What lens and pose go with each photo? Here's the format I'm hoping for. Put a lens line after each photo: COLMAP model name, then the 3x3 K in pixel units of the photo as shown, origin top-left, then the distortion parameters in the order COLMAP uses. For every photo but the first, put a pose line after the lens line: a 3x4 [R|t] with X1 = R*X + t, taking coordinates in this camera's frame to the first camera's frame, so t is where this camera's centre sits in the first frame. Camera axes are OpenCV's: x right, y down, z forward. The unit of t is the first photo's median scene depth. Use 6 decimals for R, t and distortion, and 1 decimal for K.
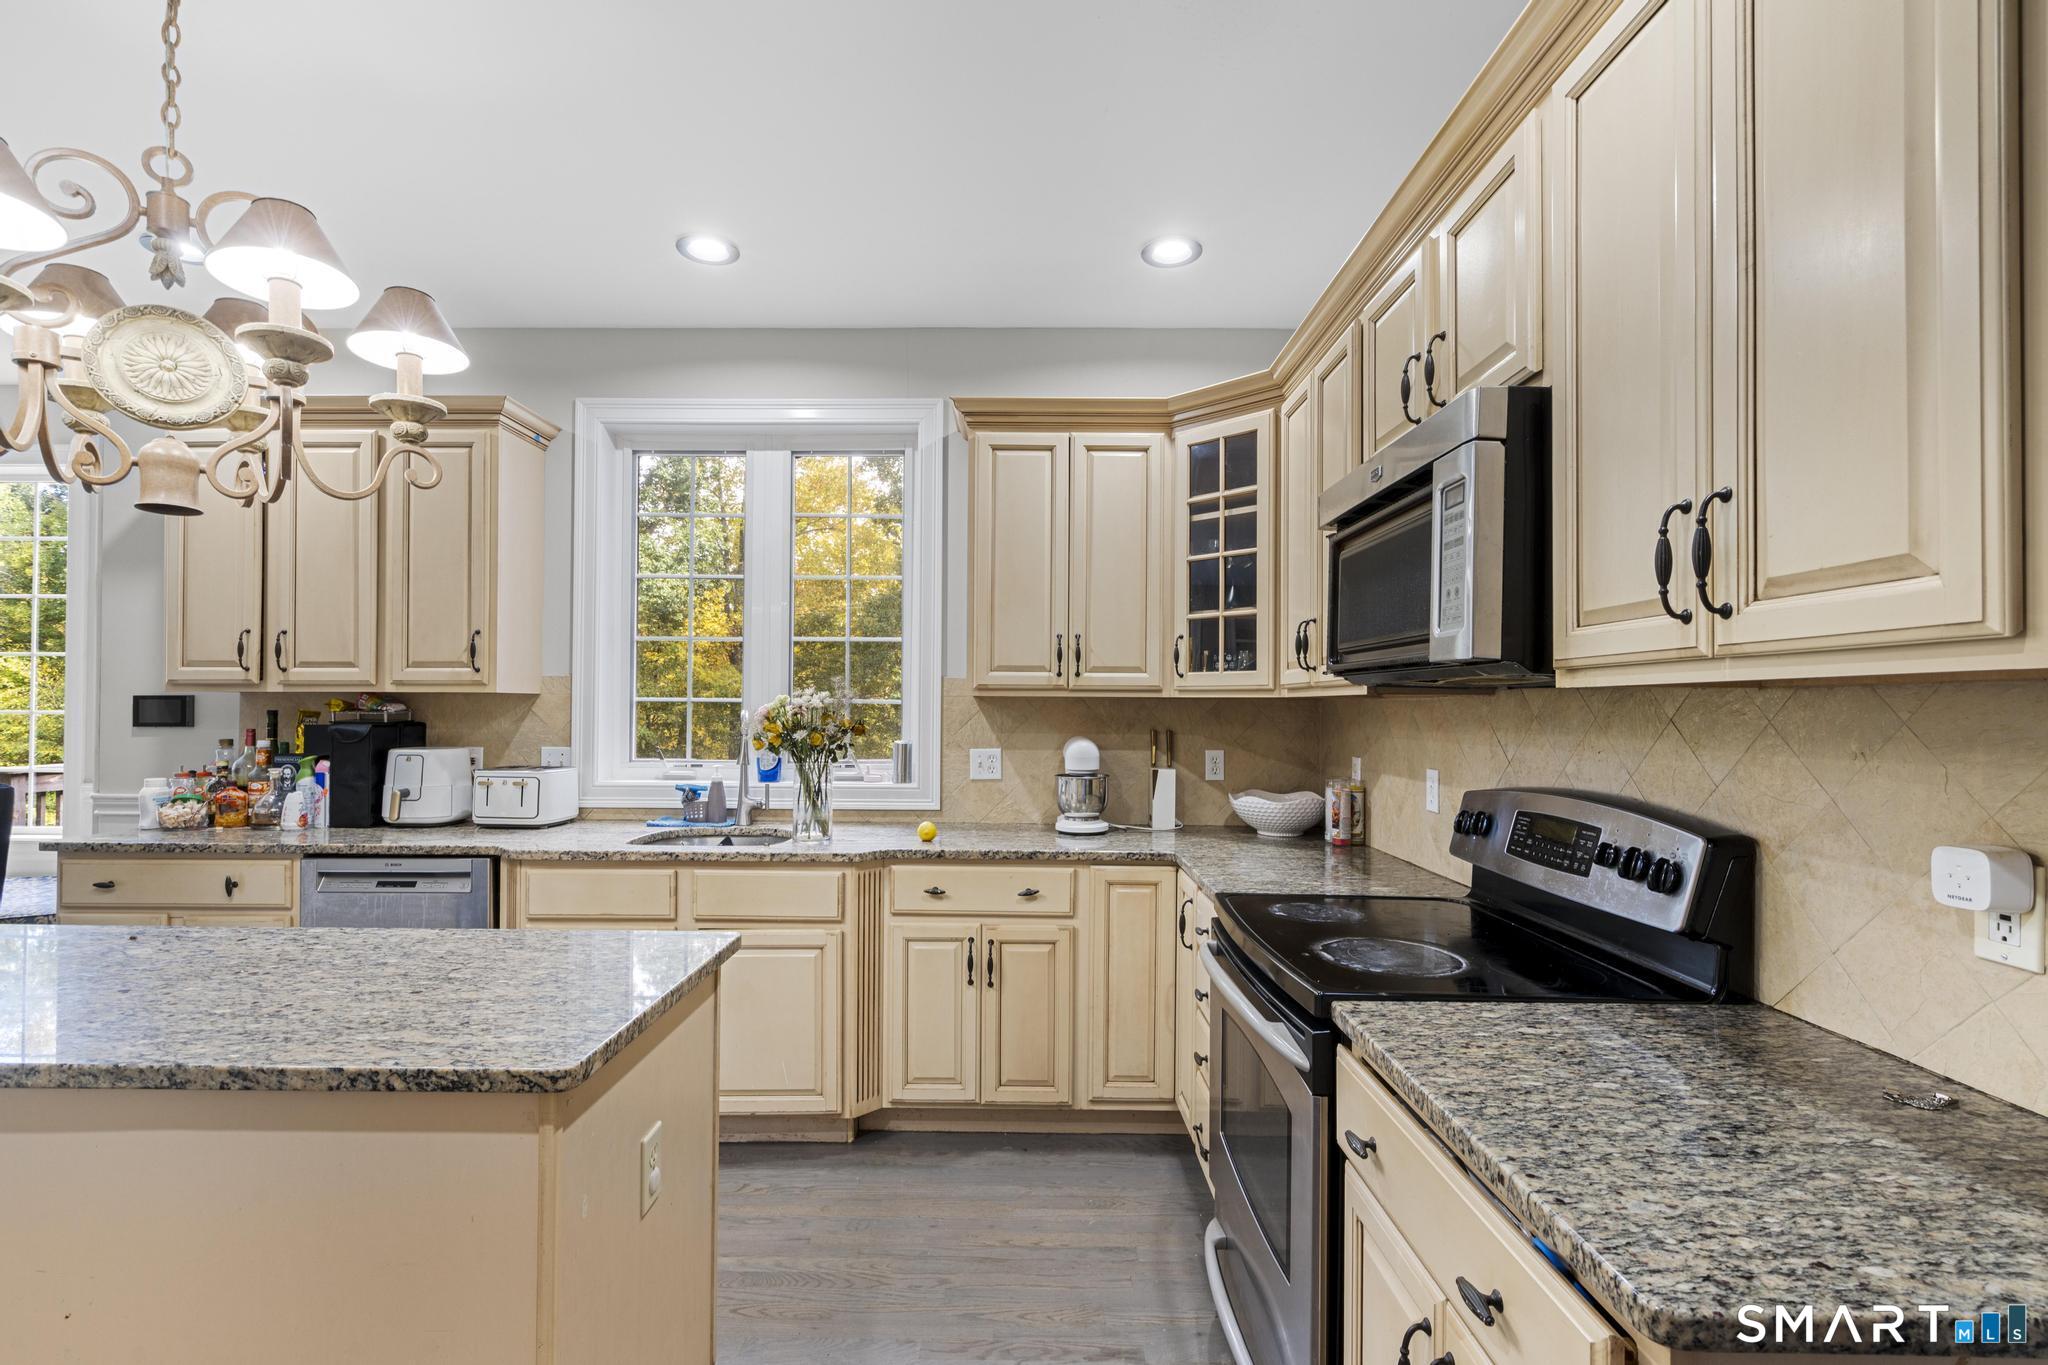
lens RADIAL K [[931.5, 0, 1022.7], [0, 931.5, 690.5], [0, 0, 1]] dist [-0.000921, 0.000609]
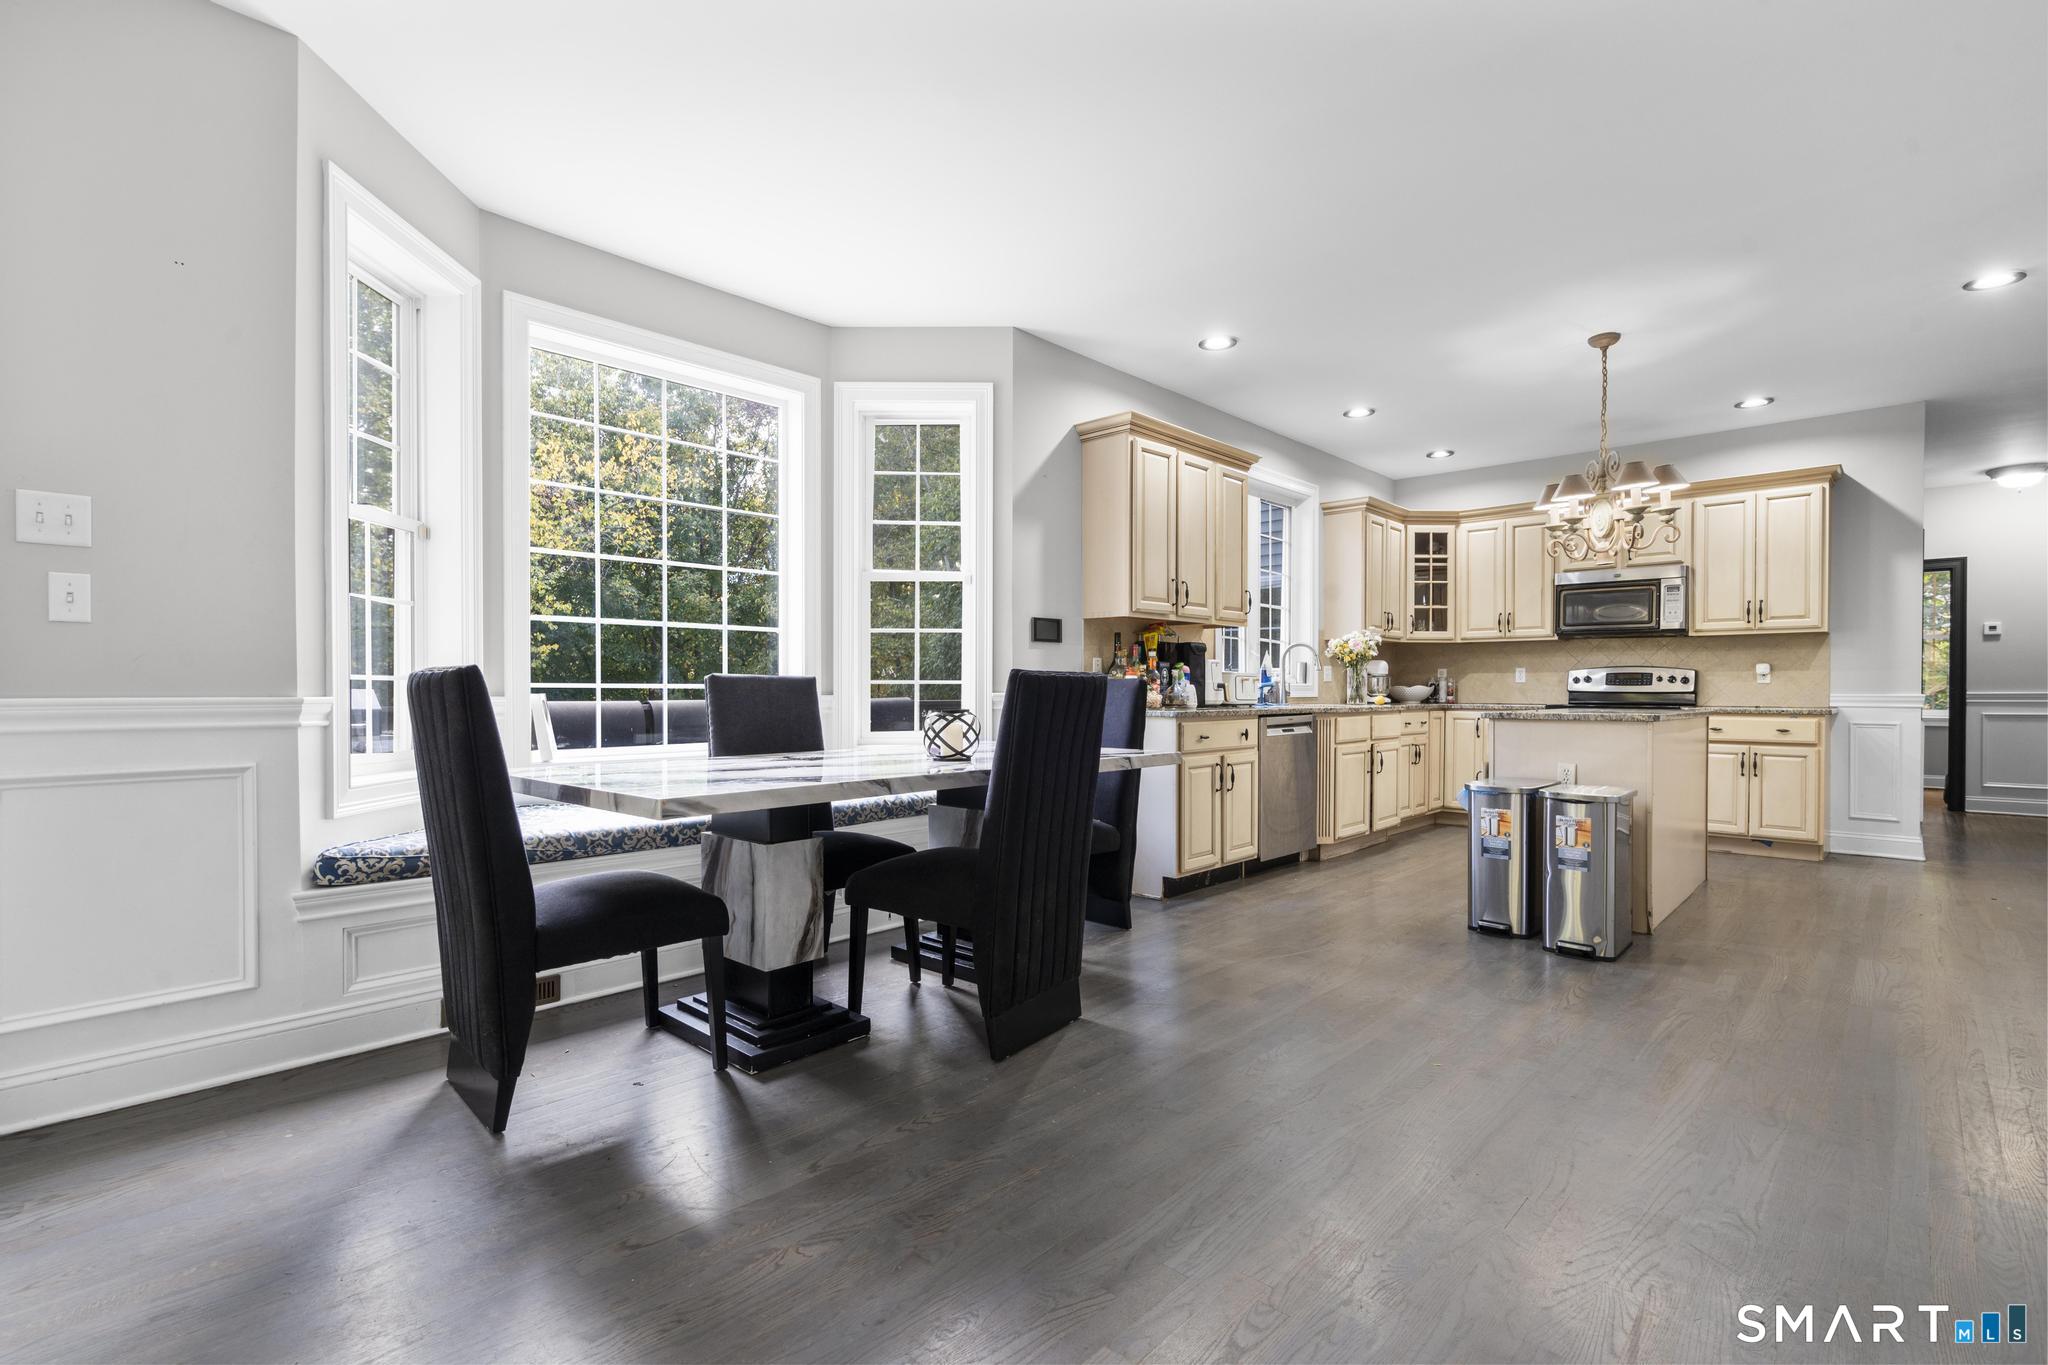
lens RADIAL K [[931.5, 0, 1022.7], [0, 931.5, 693.1], [0, 0, 1]] dist [-0.000921, 0.000609]
pose [[0.689729, -0.008208, 0.724021, -2.226711], [-0.011090, 0.999699, 0.021898, 0.096449], [-0.723983, -0.023133, 0.689430, 0.116594]]
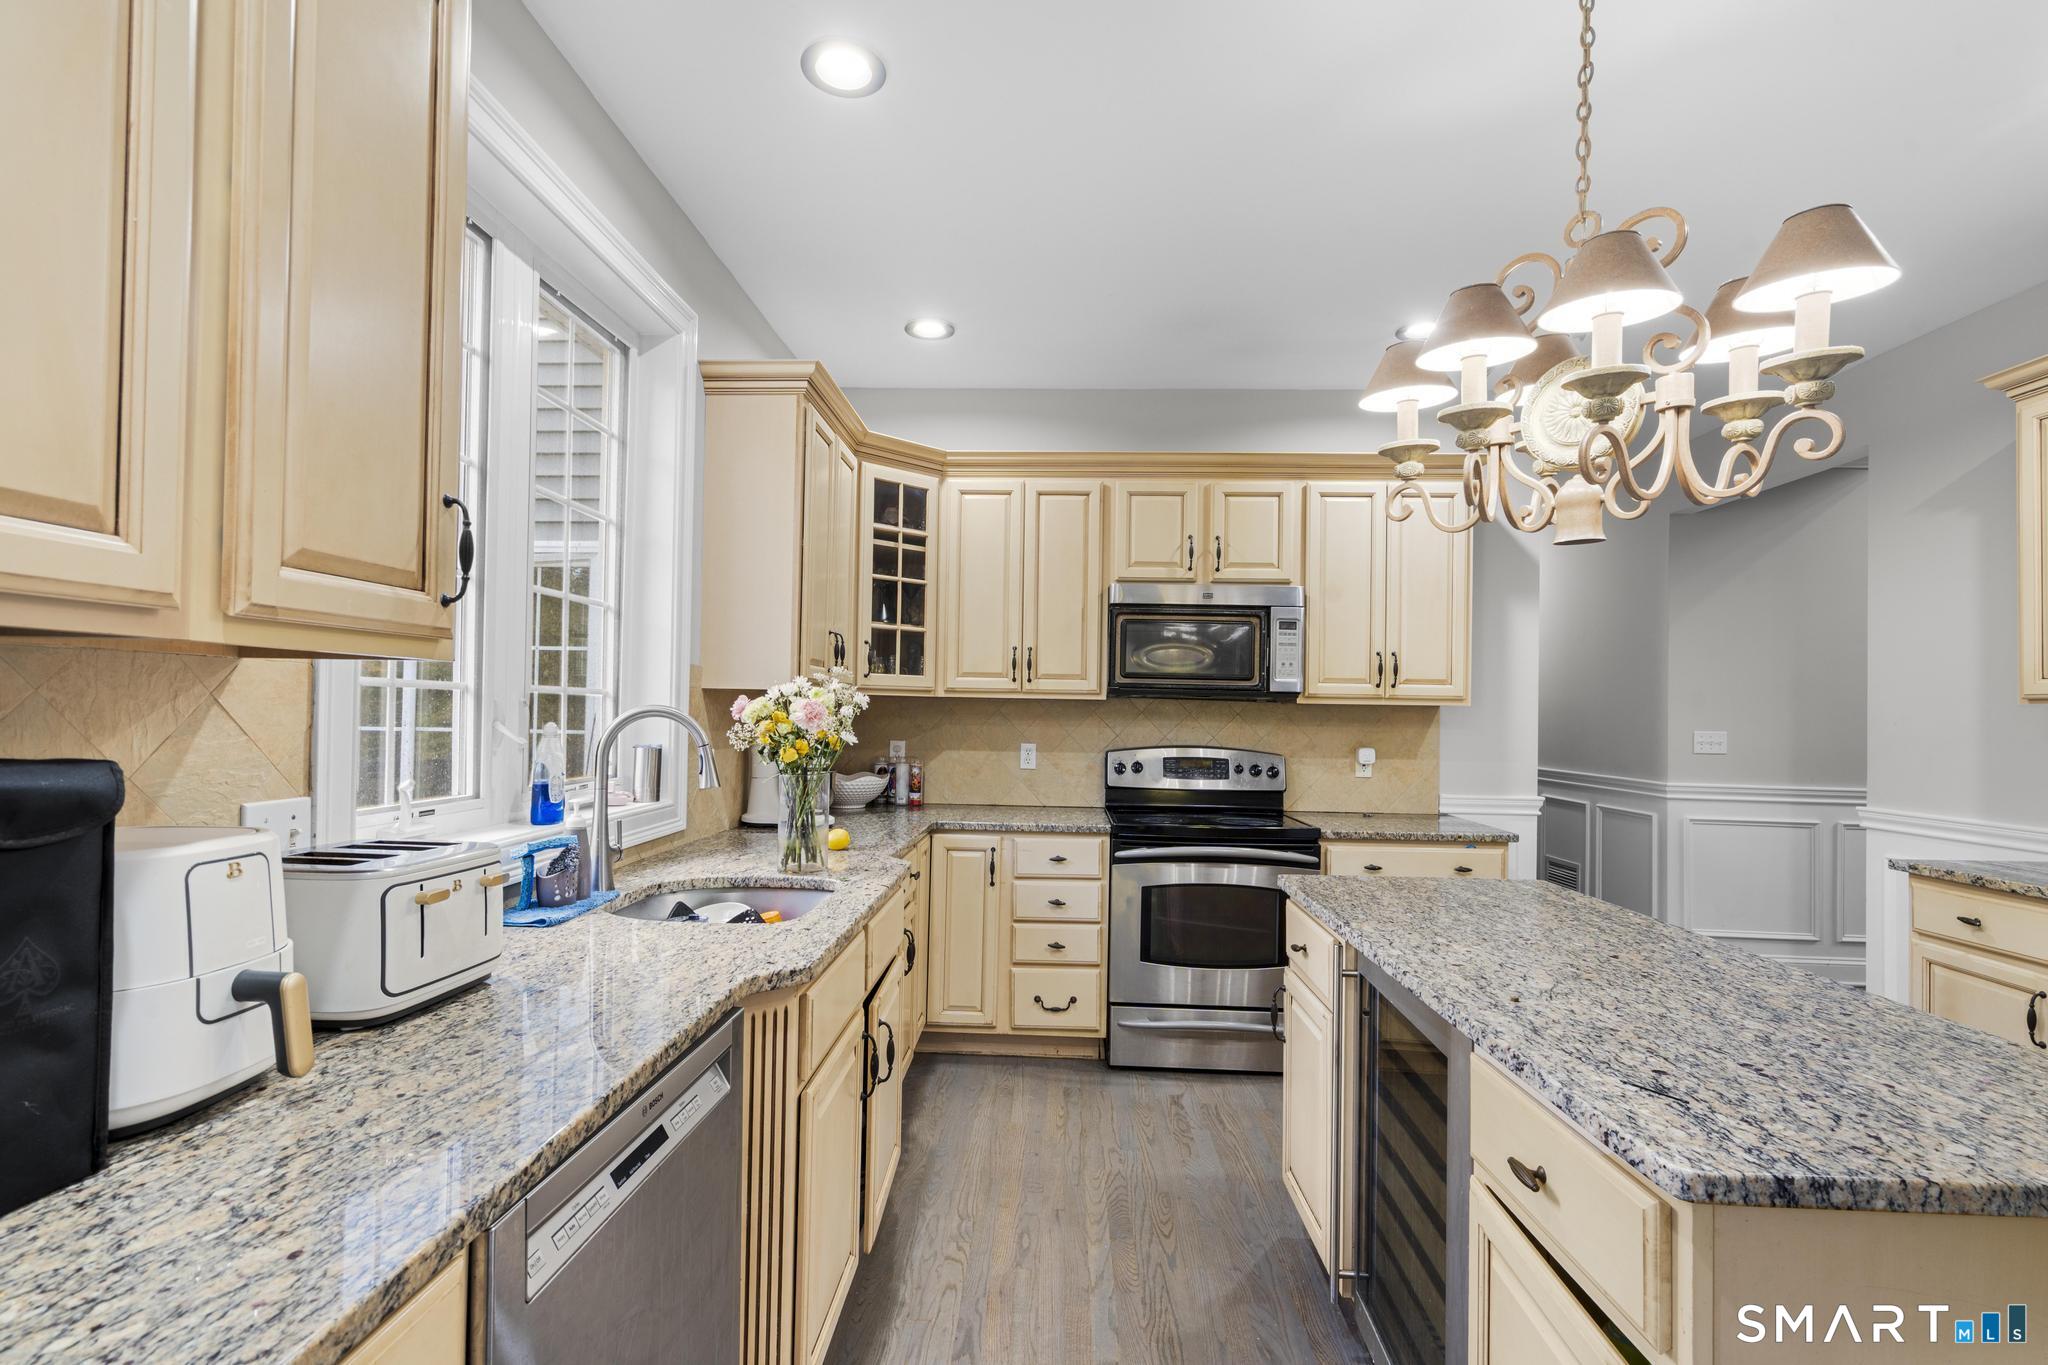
lens RADIAL K [[931.5, 0, 1020.0], [0, 931.5, 700.1], [0, 0, 1]] dist [-0.000921, 0.000609]
pose [[0.046788, 0.005939, 0.998887, -1.004521], [-0.033578, 0.999427, -0.004369, 0.012827], [-0.998340, -0.033337, 0.046961, 0.785376]]
